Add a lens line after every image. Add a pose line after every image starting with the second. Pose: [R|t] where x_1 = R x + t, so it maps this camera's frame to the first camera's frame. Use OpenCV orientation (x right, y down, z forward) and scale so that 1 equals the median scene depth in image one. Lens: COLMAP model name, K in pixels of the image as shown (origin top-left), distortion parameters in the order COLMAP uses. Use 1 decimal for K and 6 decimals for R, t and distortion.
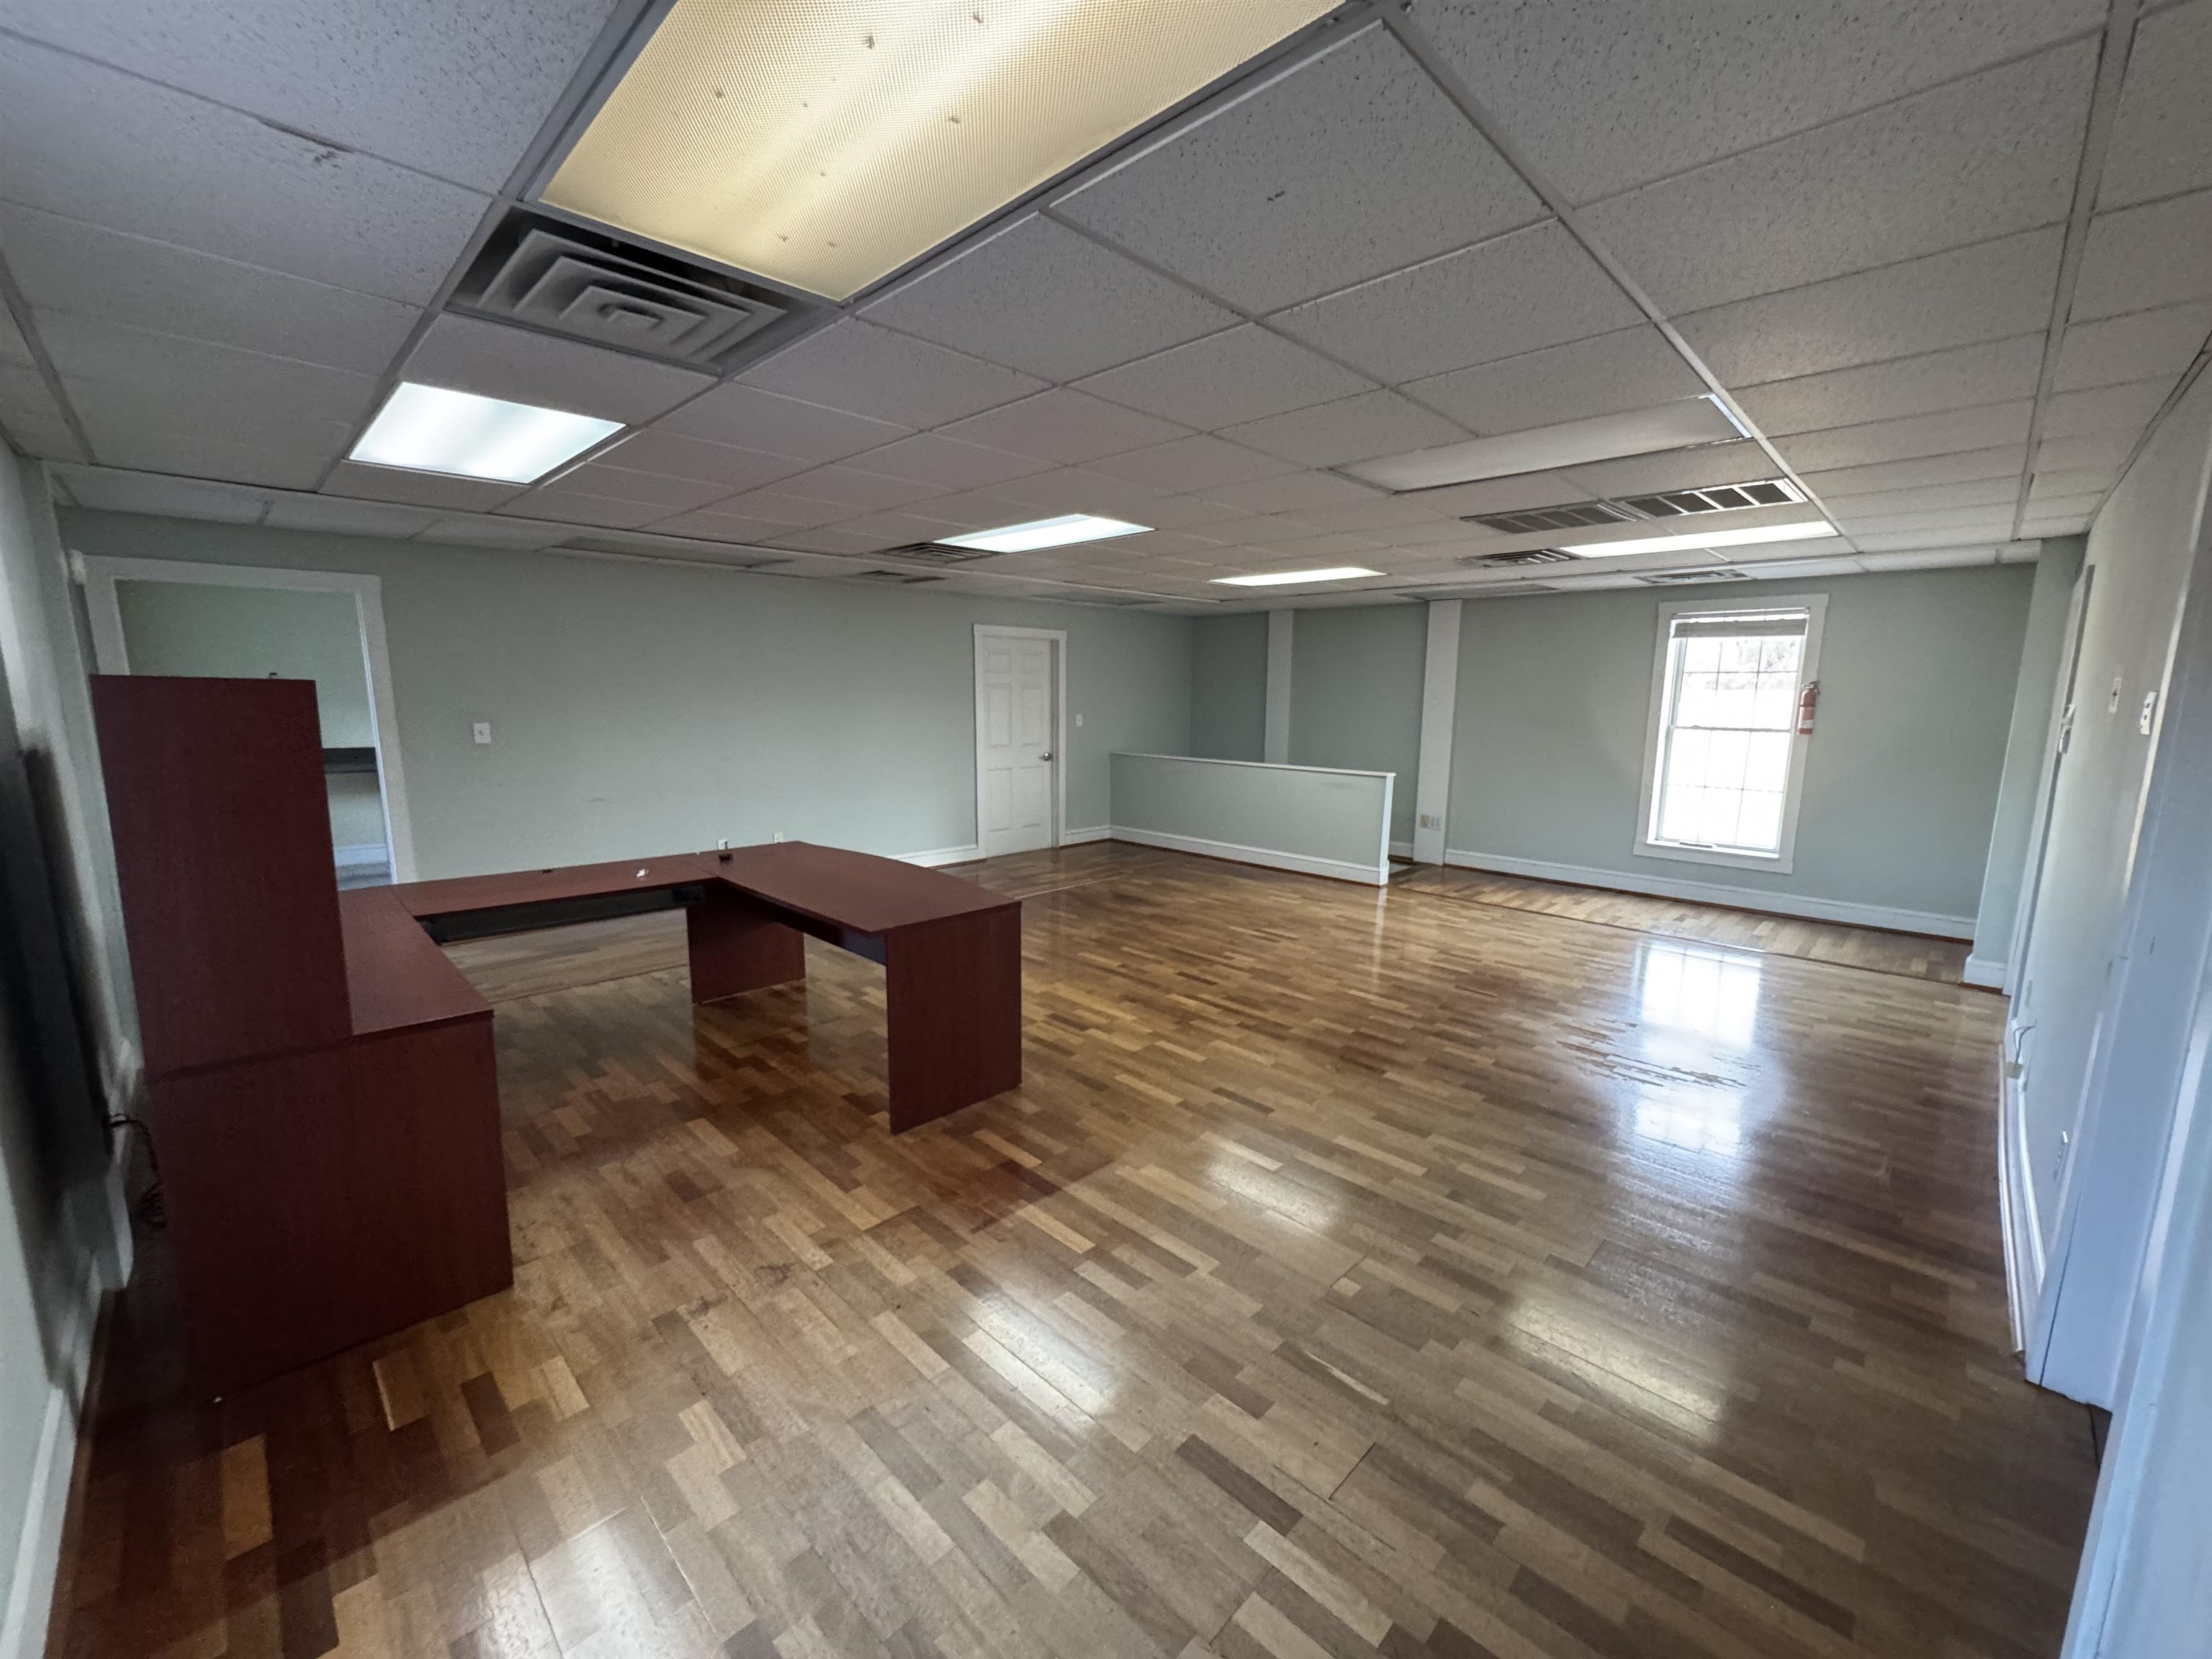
lens RADIAL K [[881.4, 0, 1113.9], [0, 881.4, 830.1], [0, 0, 1]] dist [0.000017, -0.000020]
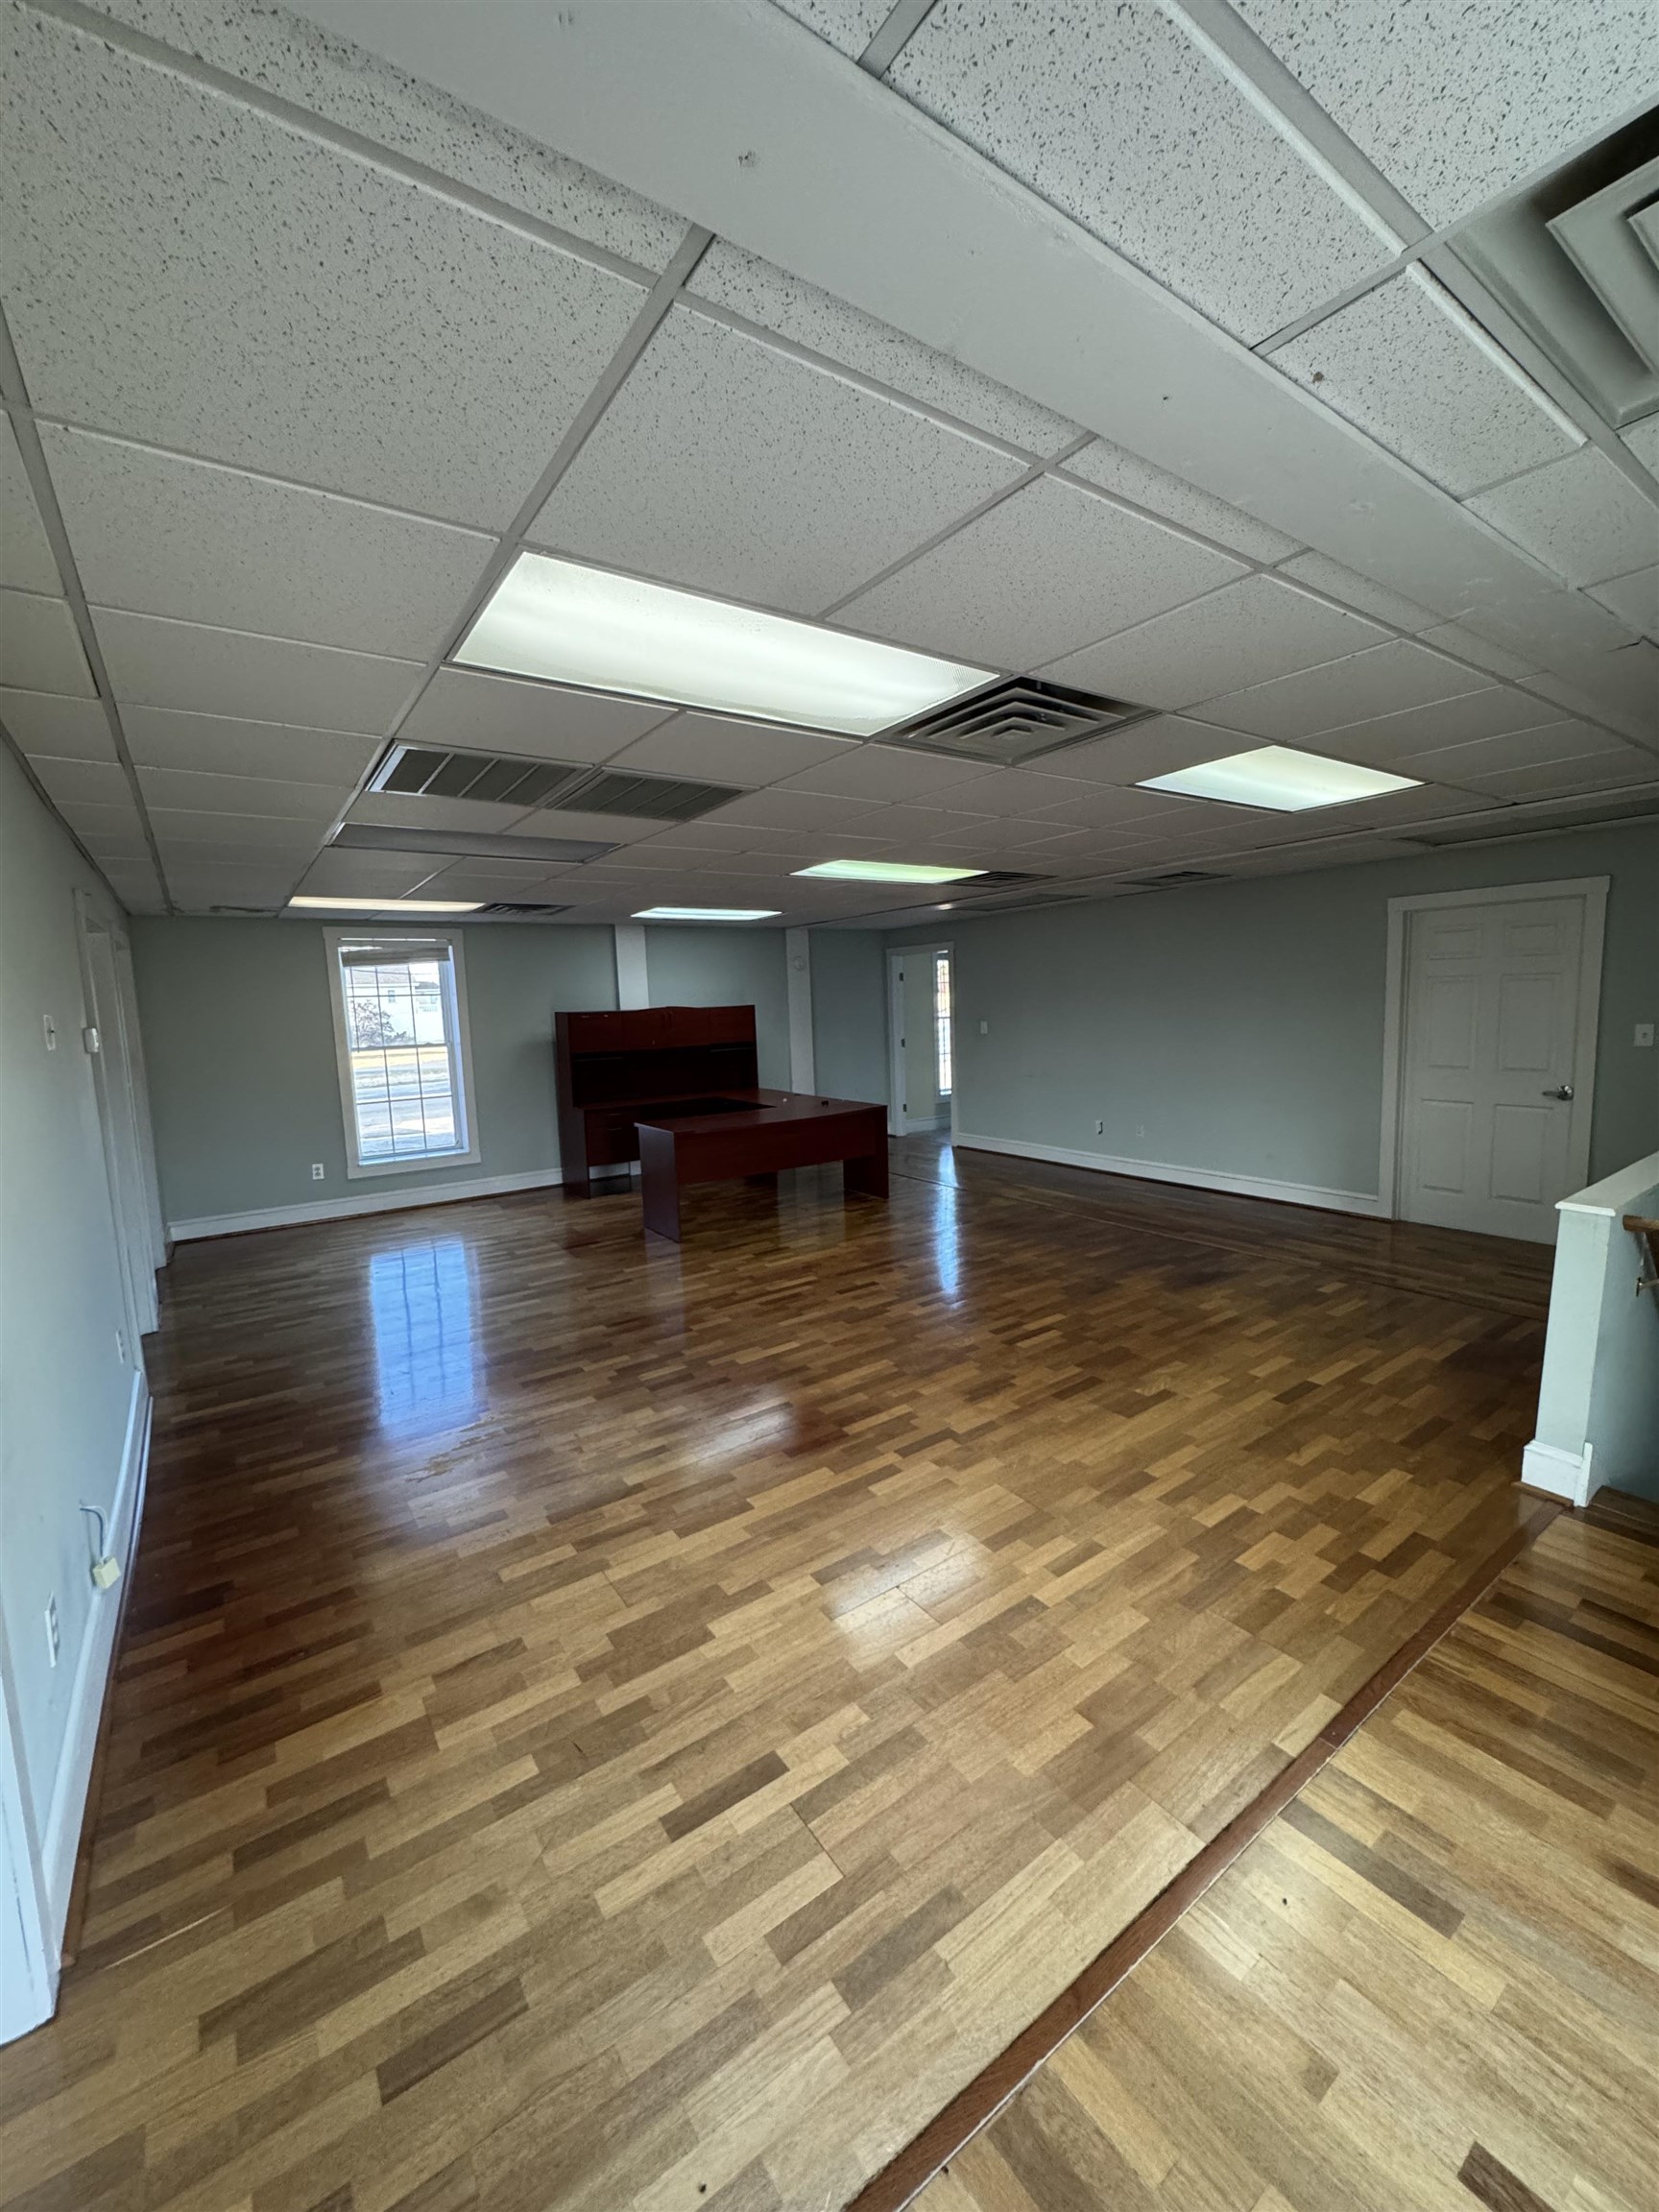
lens RADIAL K [[881.4, 0, 831.0], [0, 881.4, 1105.6], [0, 0, 1]] dist [0.000017, -0.000020]
pose [[-0.184740, 0.112671, -0.976307, 1.095691], [-0.121930, 0.983104, 0.136527, -0.177150], [0.975194, 0.144263, -0.167881, 1.144632]]
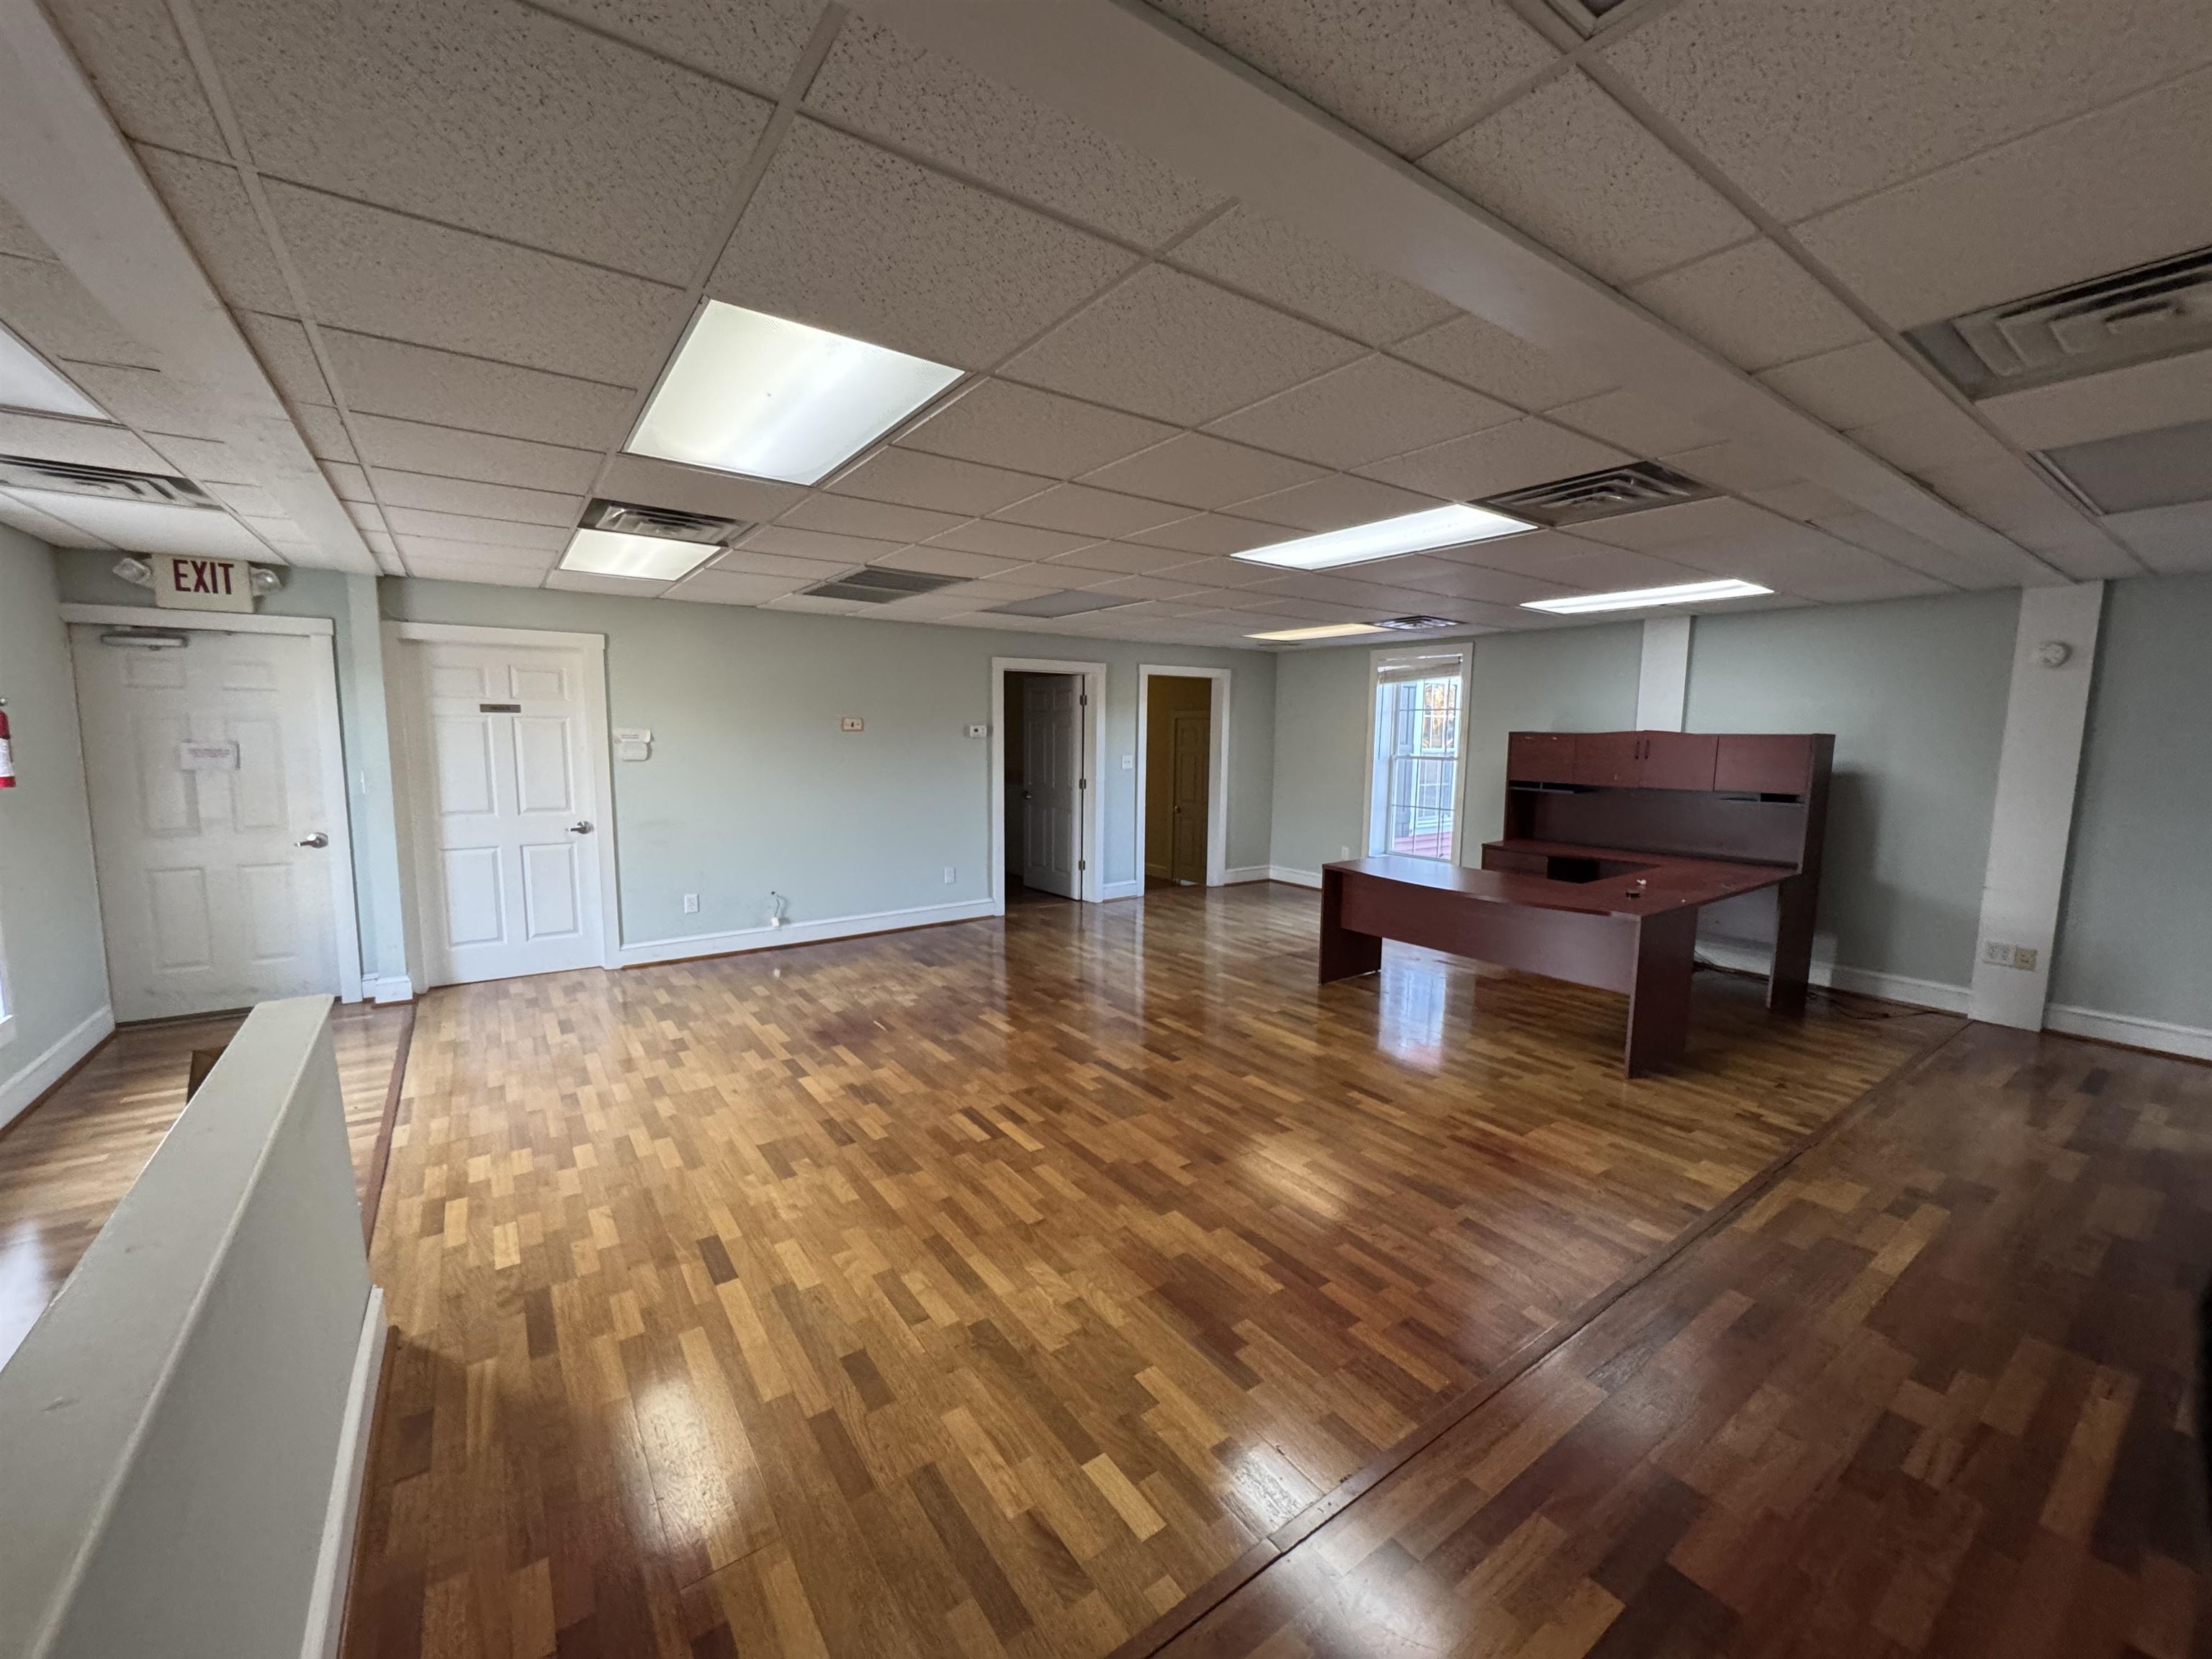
lens RADIAL K [[881.4, 0, 1103.8], [0, 881.4, 828.7], [0, 0, 1]] dist [0.000017, -0.000020]
pose [[-0.983059, -0.038294, 0.179244, -0.001183], [0.011161, 0.963610, 0.267079, -0.294262], [-0.182949, 0.264555, -0.946858, 1.846415]]
